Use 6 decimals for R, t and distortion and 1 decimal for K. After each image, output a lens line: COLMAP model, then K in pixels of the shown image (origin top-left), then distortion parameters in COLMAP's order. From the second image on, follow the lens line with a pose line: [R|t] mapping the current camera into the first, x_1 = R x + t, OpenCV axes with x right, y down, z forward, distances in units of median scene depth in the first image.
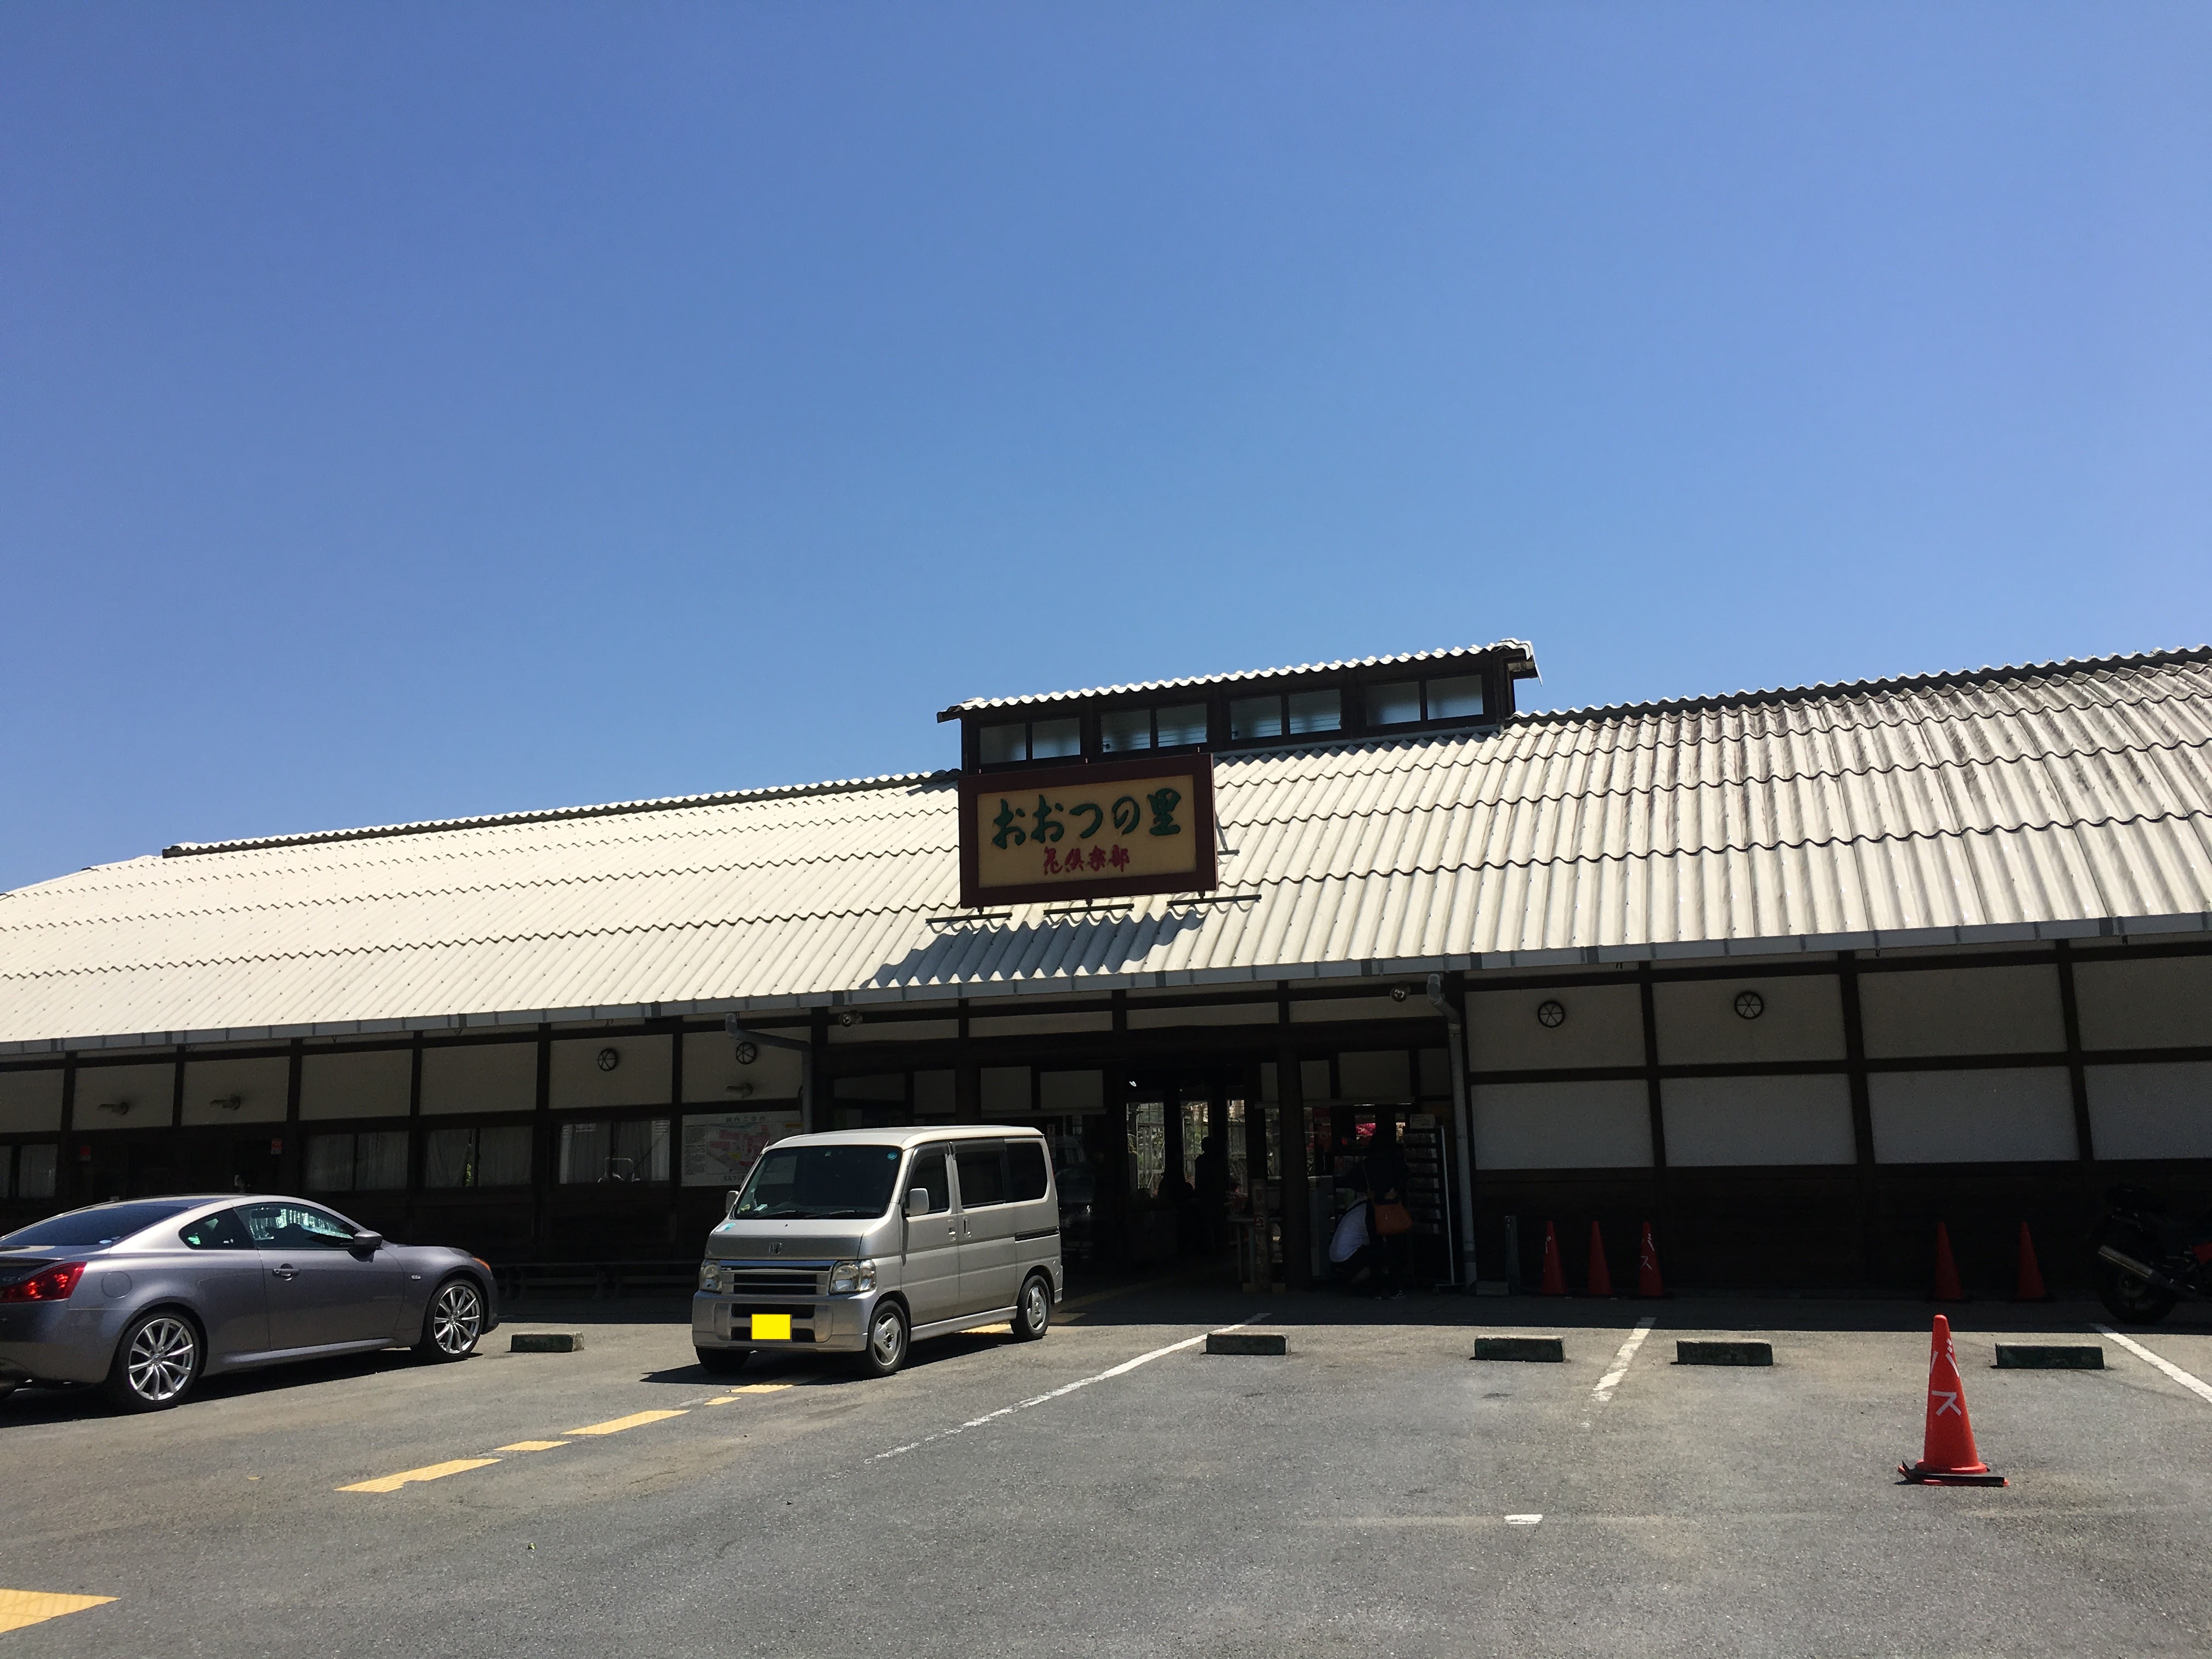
lens RADIAL K [[1885.0, 0, 1104.1], [0, 1885.0, 850.0], [0, 0, 1]] dist [0.045600, 0.000330]
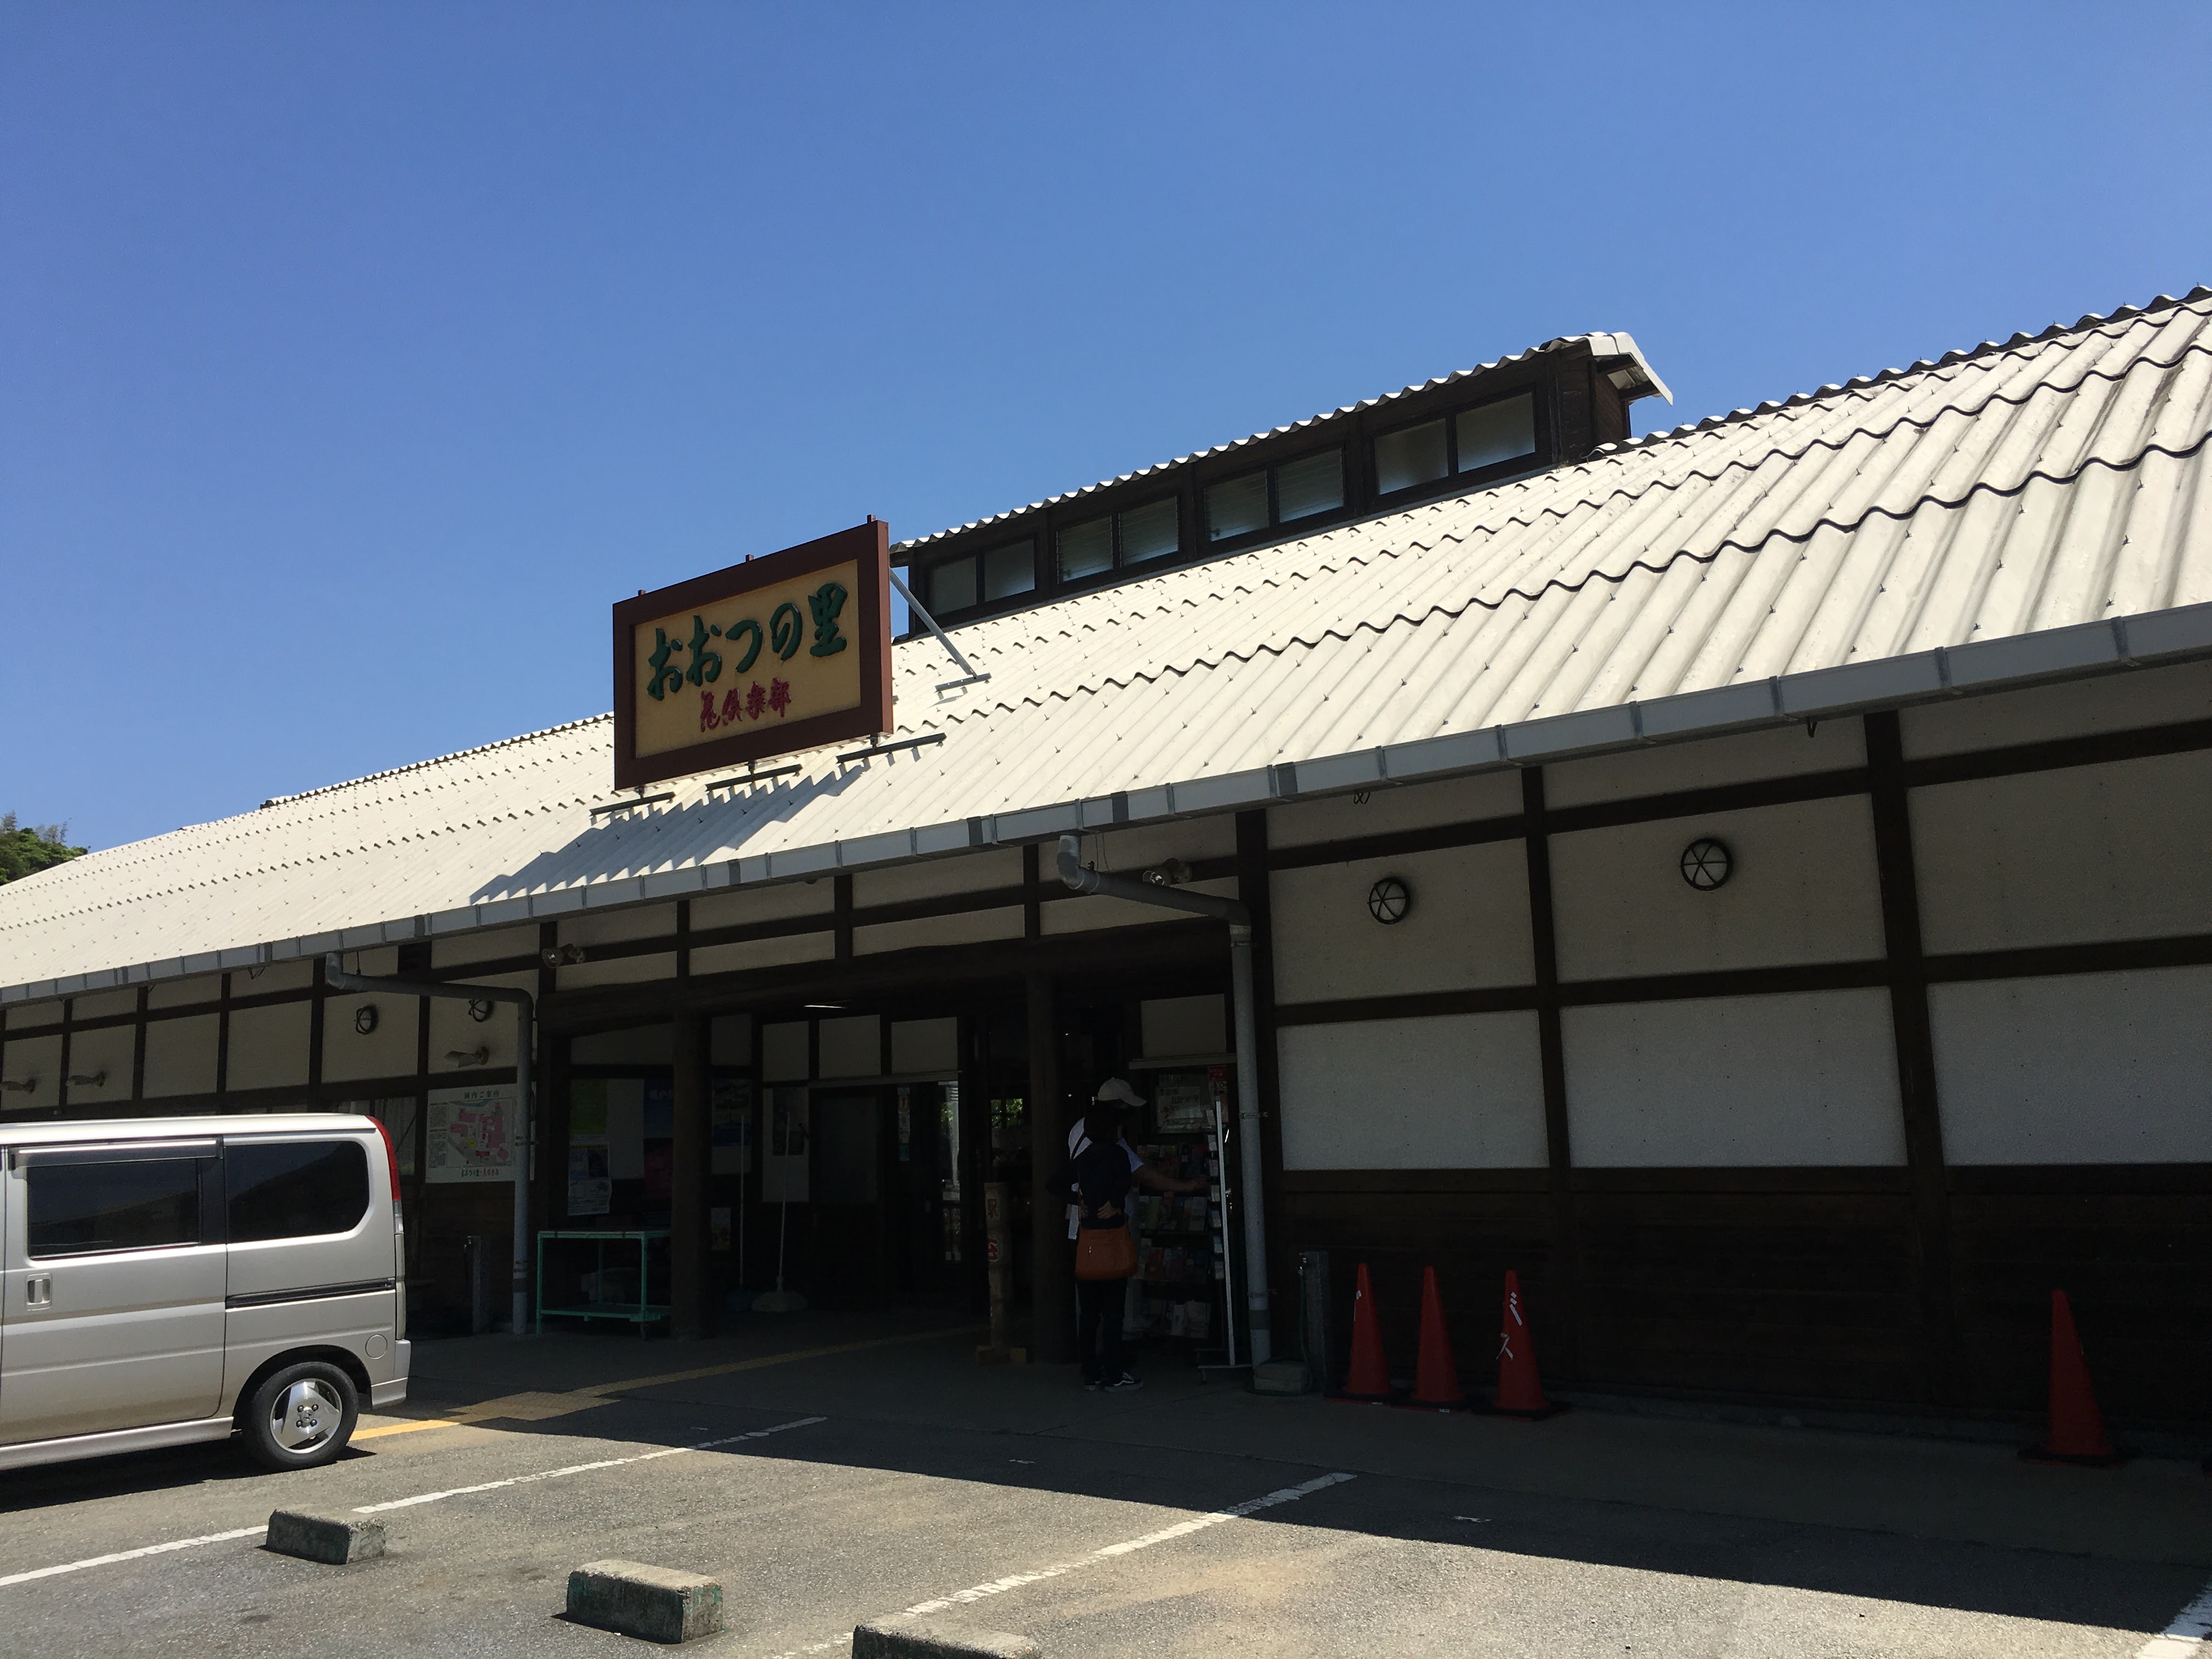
lens RADIAL K [[1885.0, 0, 1088.3], [0, 1885.0, 841.0], [0, 0, 1]] dist [0.045600, 0.000330]
pose [[0.940261, -0.056073, -0.335805, 0.326923], [0.062592, 0.998002, 0.008611, 0.055402], [0.334651, -0.029115, 0.941892, 0.410028]]
